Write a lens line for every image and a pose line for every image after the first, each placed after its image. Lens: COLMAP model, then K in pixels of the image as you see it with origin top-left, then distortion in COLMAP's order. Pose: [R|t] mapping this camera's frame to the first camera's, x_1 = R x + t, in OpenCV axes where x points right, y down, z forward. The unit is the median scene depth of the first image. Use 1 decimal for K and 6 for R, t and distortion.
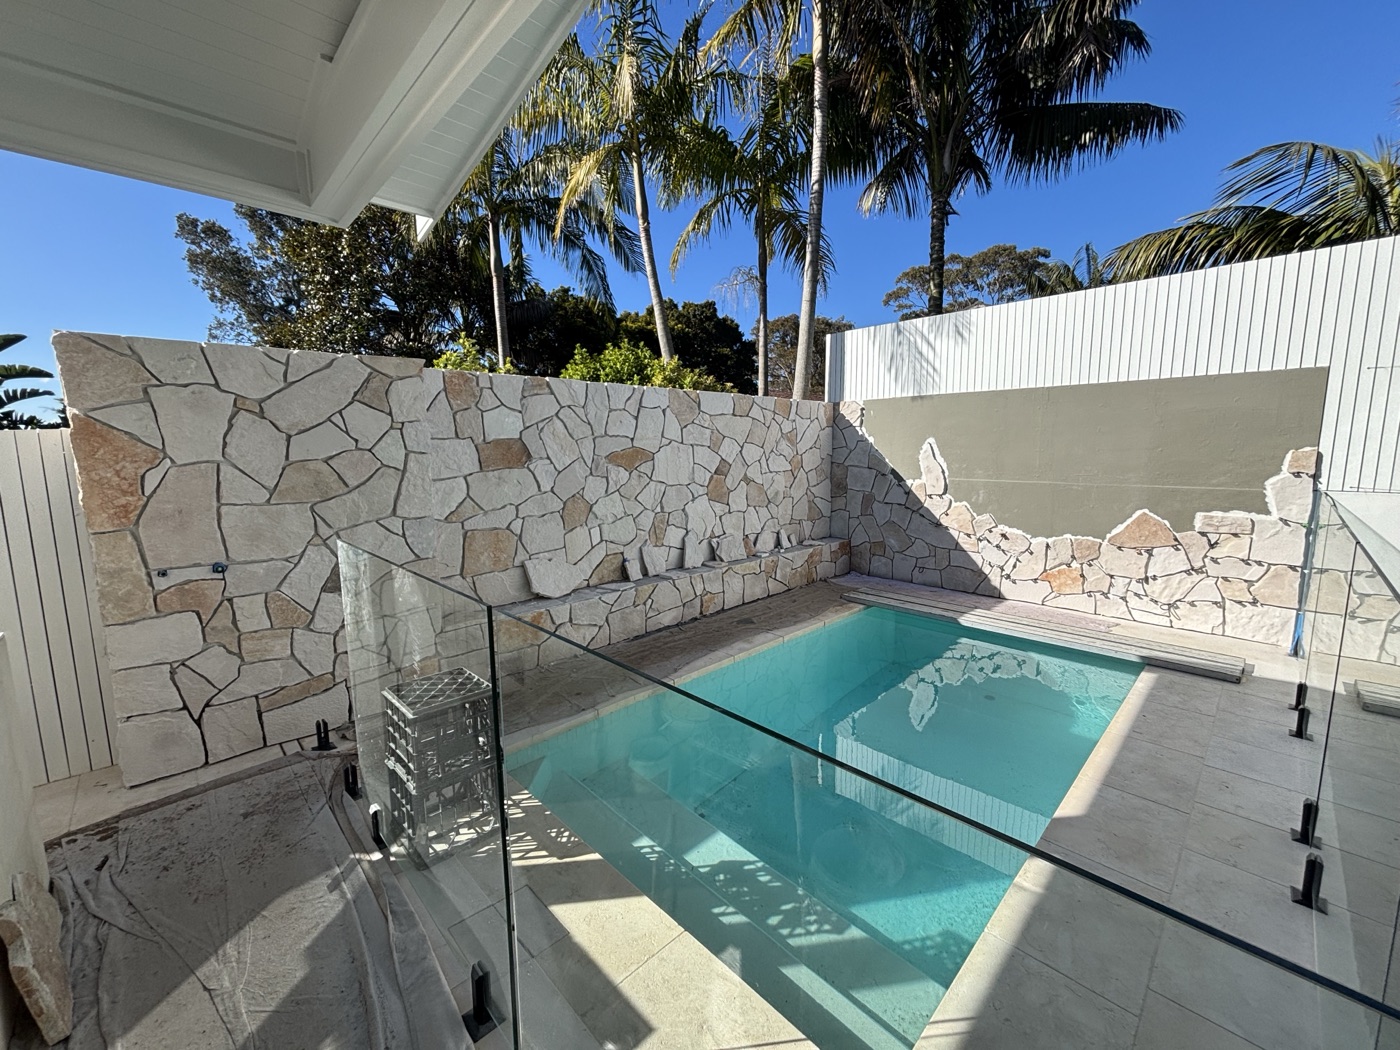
lens RADIAL K [[562.8, 0, 704.3], [0, 562.8, 521.3], [0, 0, 1]] dist [0.008079, -0.000006]
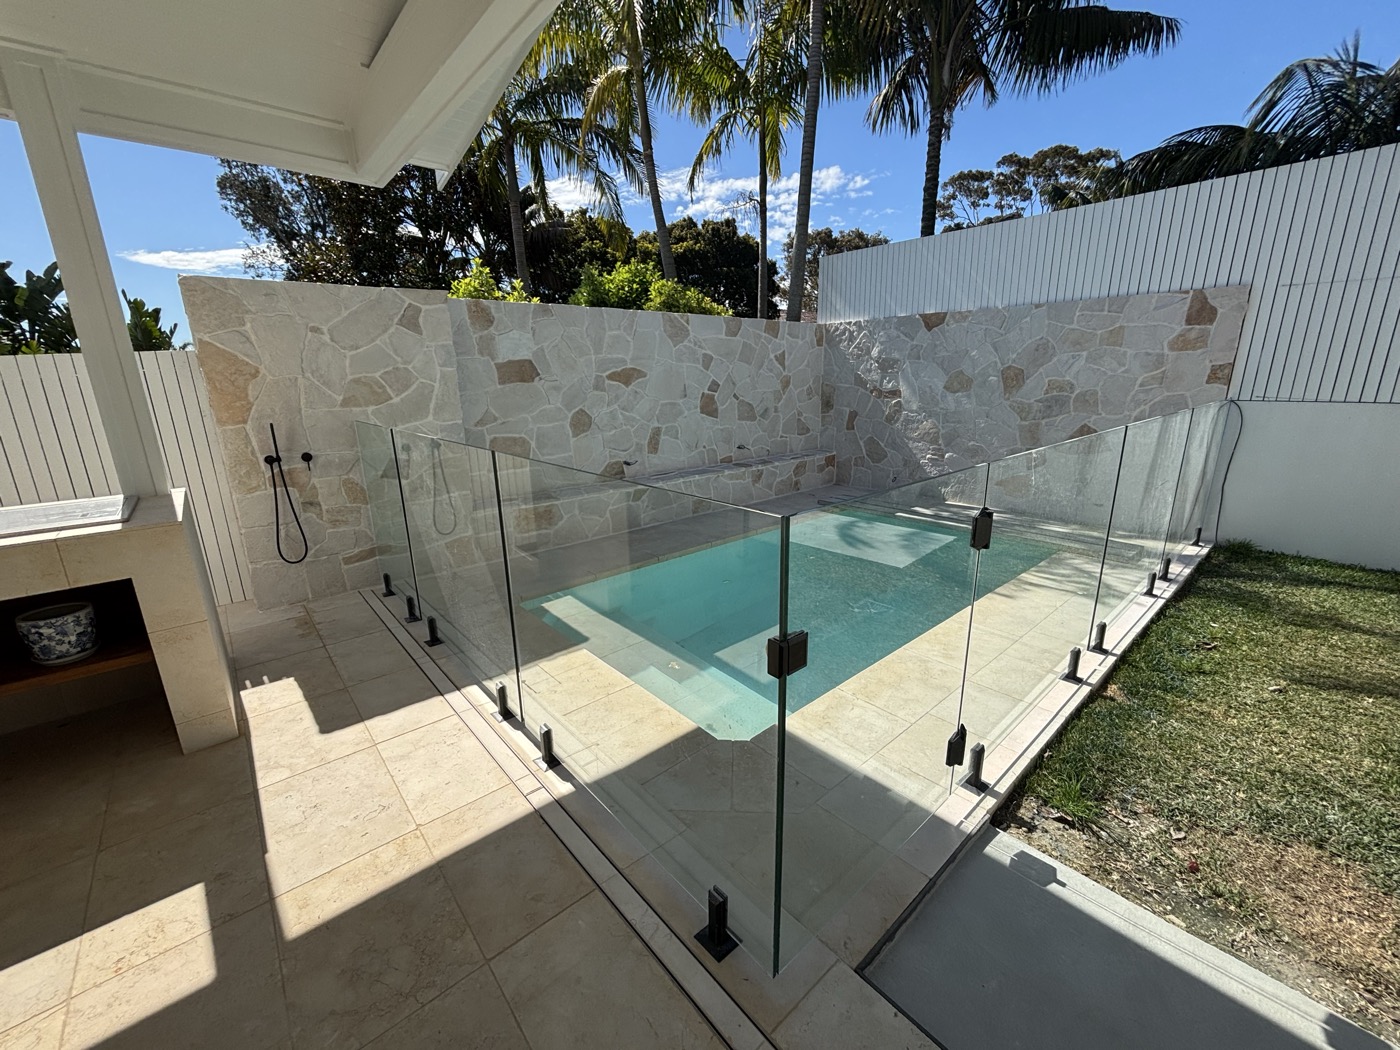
lens RADIAL K [[562.8, 0, 705.4], [0, 562.8, 519.4], [0, 0, 1]] dist [0.008079, -0.000006]
pose [[0.998657, 0.003727, -0.051668, 0.054906], [0.002666, 0.992389, 0.123116, 0.021721], [0.051734, -0.123089, 0.991046, -0.109107]]
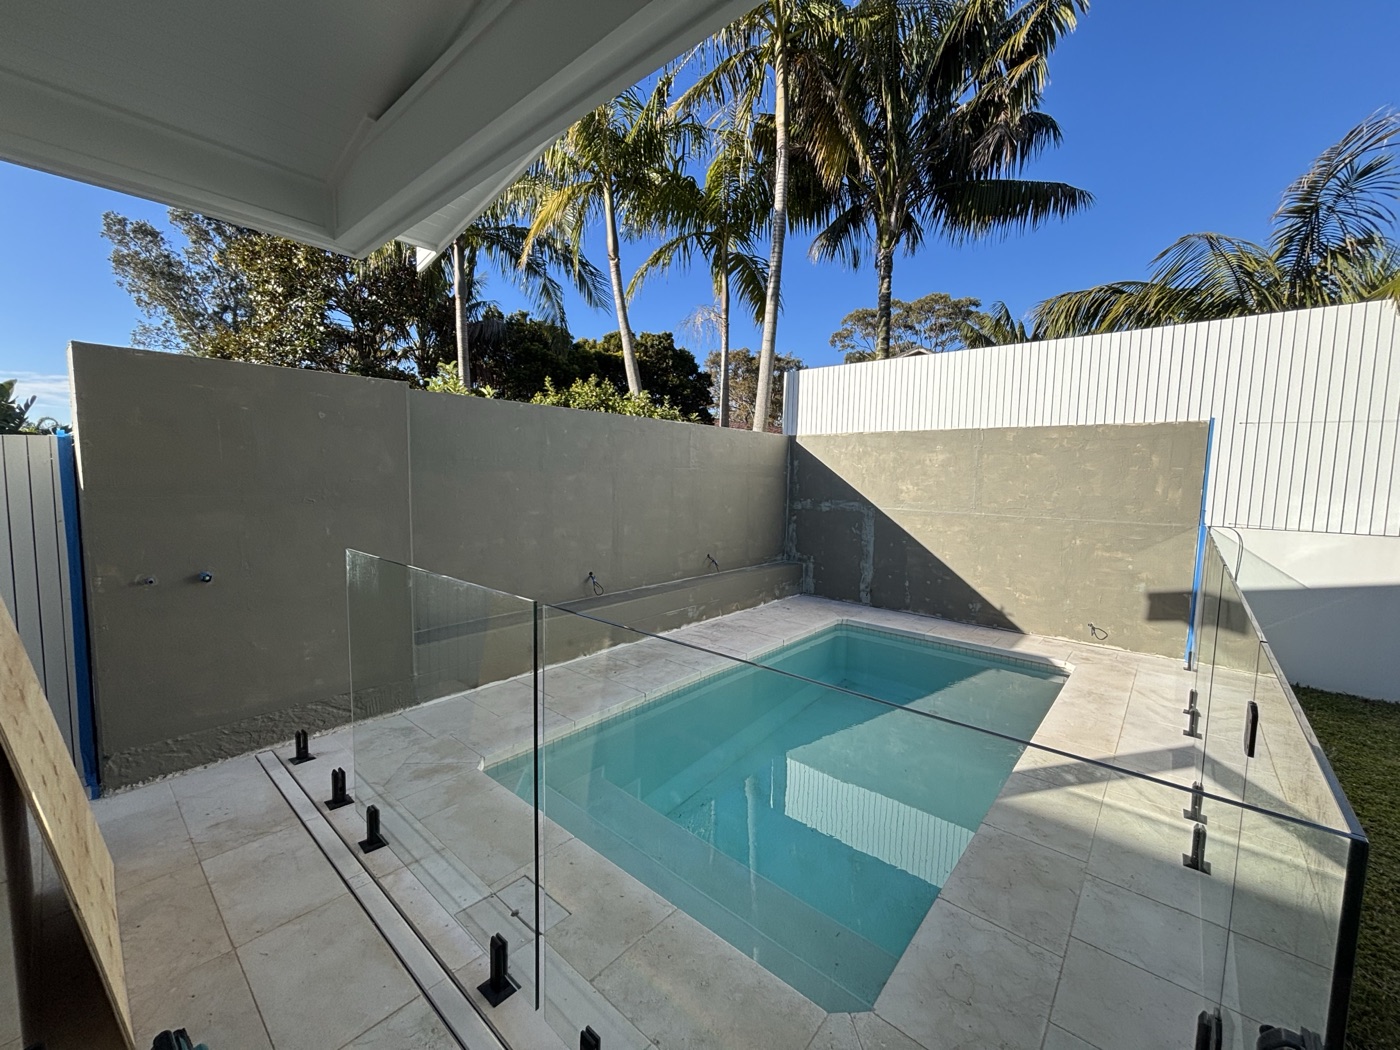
lens RADIAL K [[562.8, 0, 701.1], [0, 562.8, 524.0], [0, 0, 1]] dist [0.008079, -0.000006]
pose [[0.995957, 0.022640, 0.086929, -0.024983], [-0.018813, 0.998828, -0.044588, 0.006453], [-0.087837, 0.042773, 0.995216, -0.033537]]
